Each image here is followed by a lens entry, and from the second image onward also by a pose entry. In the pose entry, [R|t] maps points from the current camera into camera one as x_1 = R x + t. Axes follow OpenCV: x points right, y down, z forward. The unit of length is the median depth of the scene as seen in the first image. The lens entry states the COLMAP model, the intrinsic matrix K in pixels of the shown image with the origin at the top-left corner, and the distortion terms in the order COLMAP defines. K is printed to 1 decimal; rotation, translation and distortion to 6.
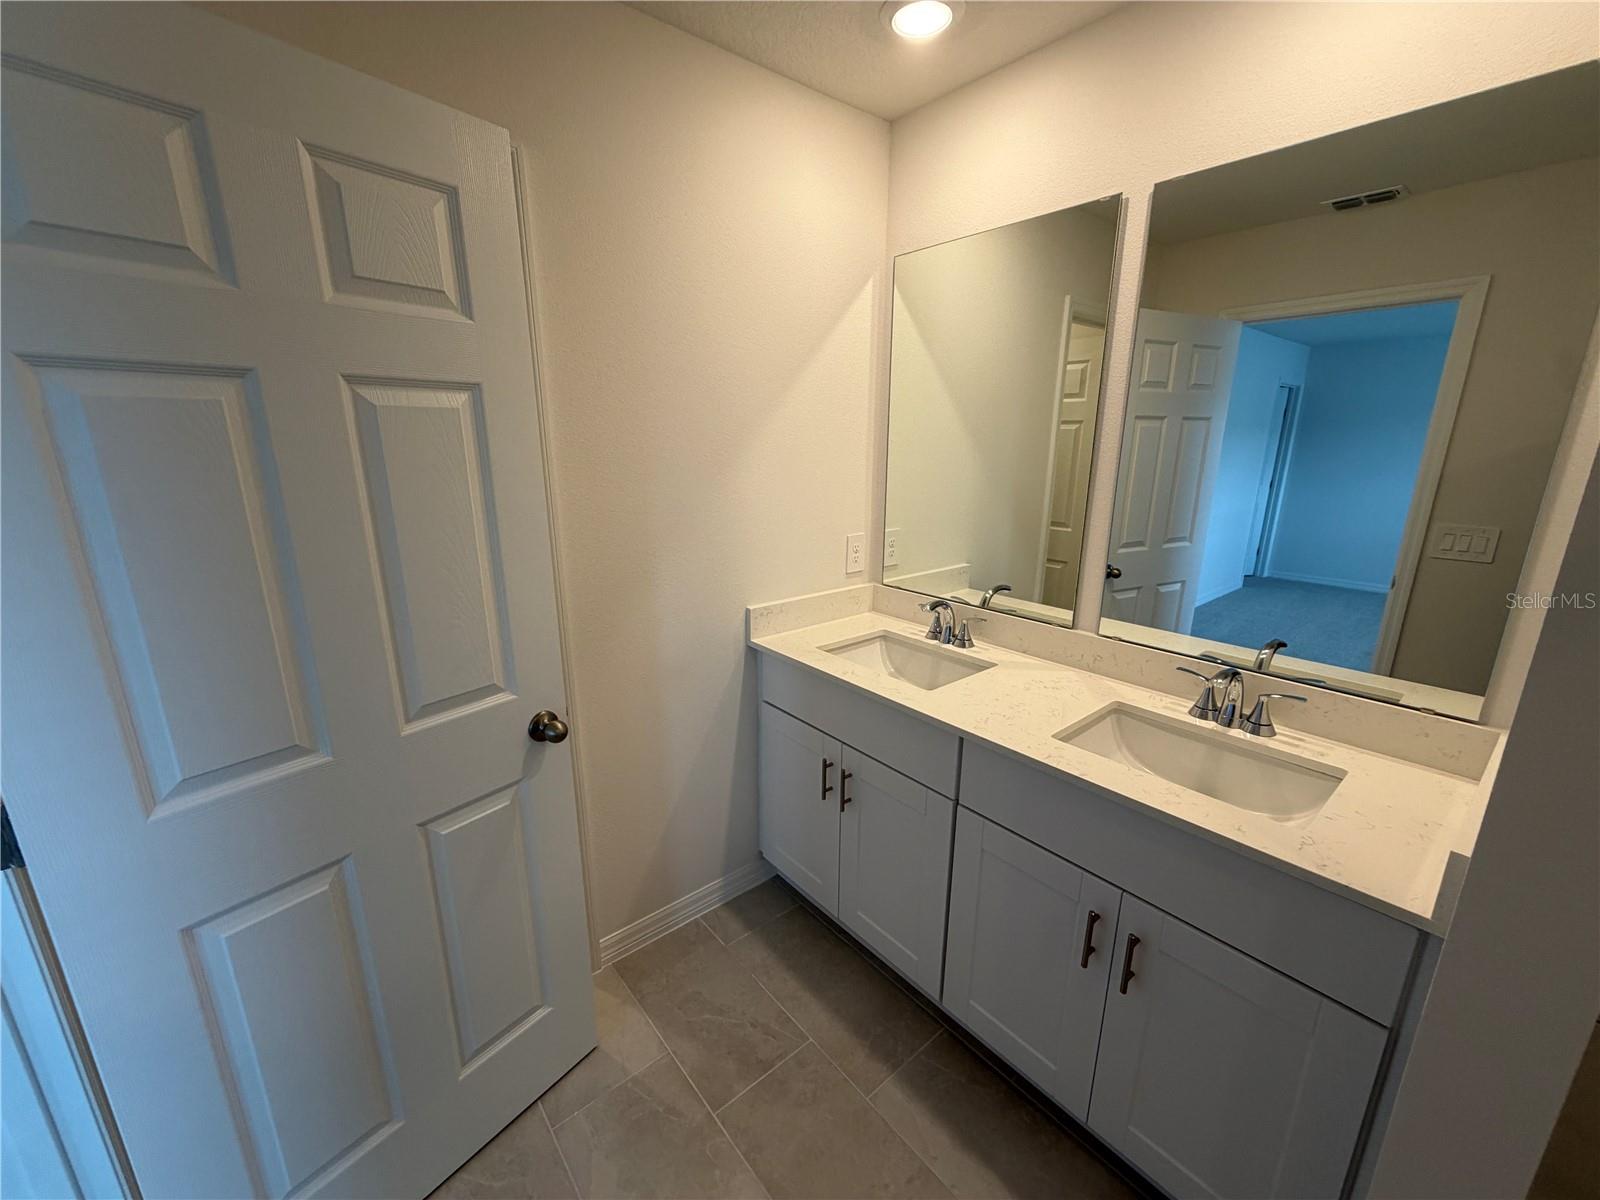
lens RADIAL K [[636.8, 0, 800.8], [0, 636.8, 598.2], [0, 0, 1]] dist [-0.004953, 0.001316]
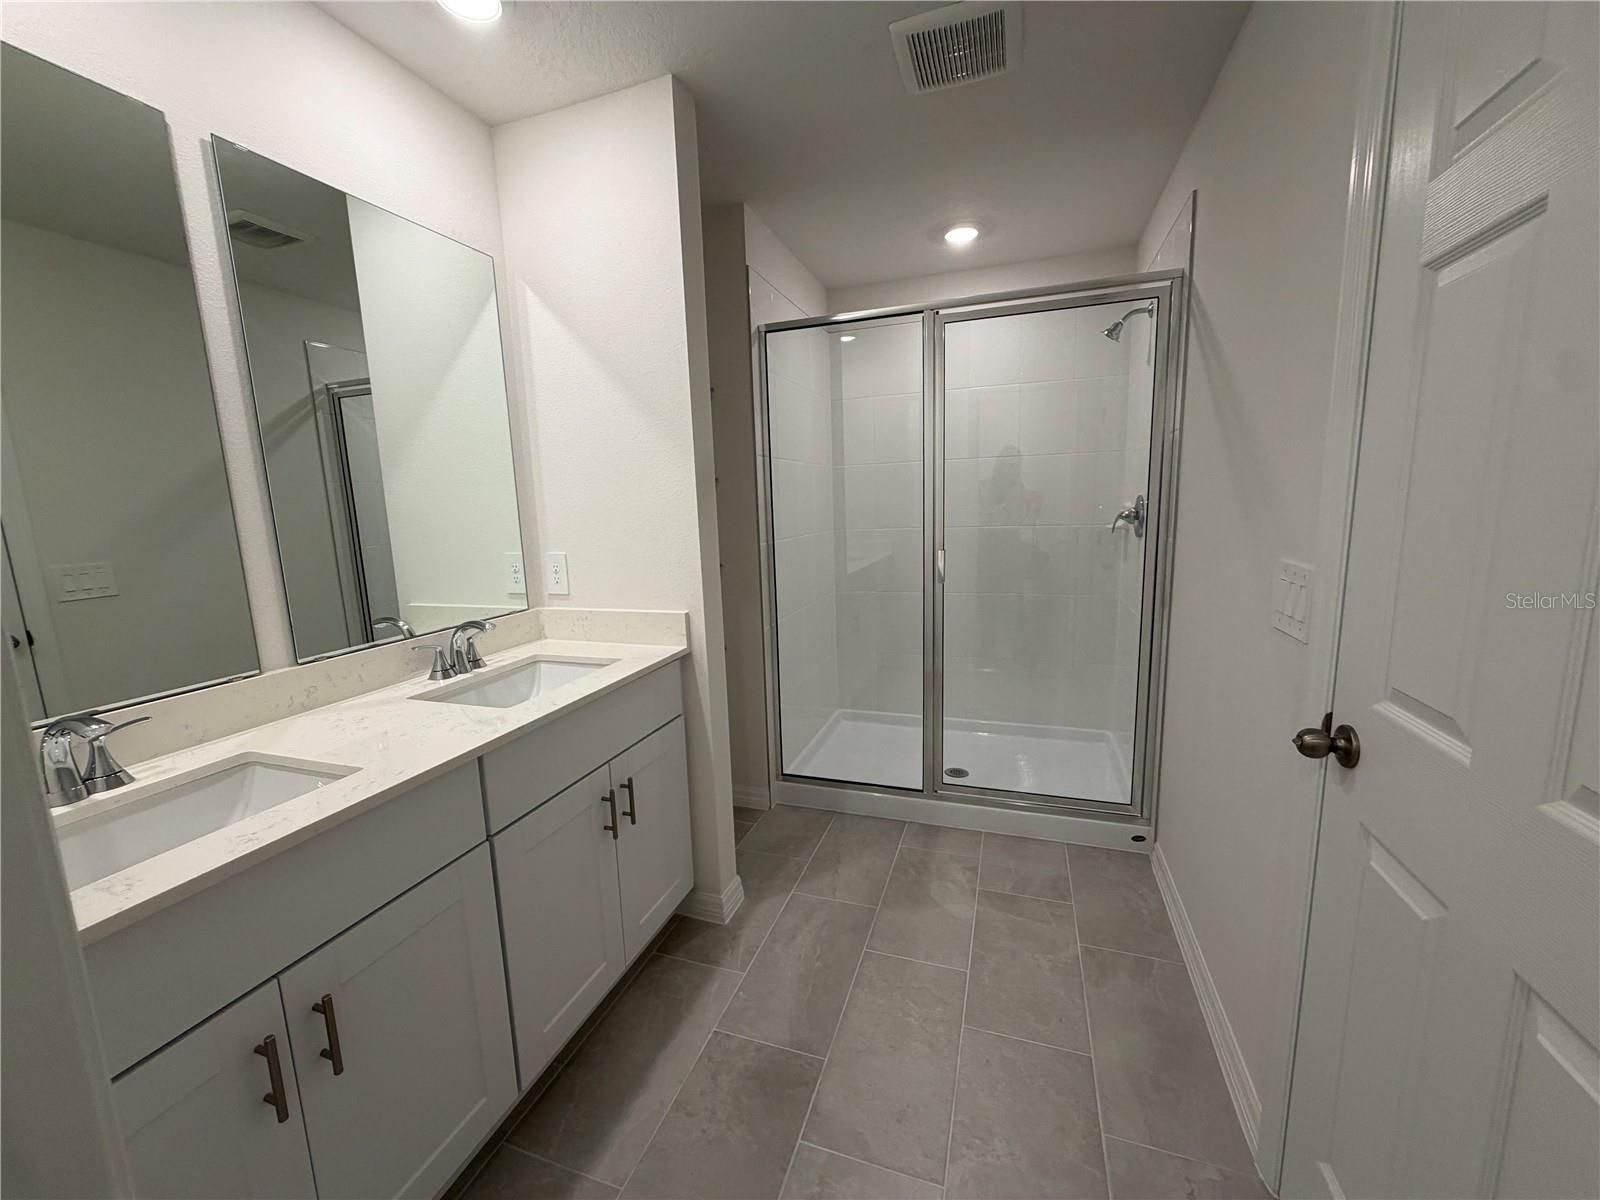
lens RADIAL K [[636.8, 0, 794.5], [0, 636.8, 599.3], [0, 0, 1]] dist [-0.004953, 0.001316]
pose [[-0.516200, -0.112861, 0.848999, -0.585342], [0.245568, 0.930156, 0.272957, -0.092435], [-0.820508, 0.349387, -0.452432, 0.858935]]
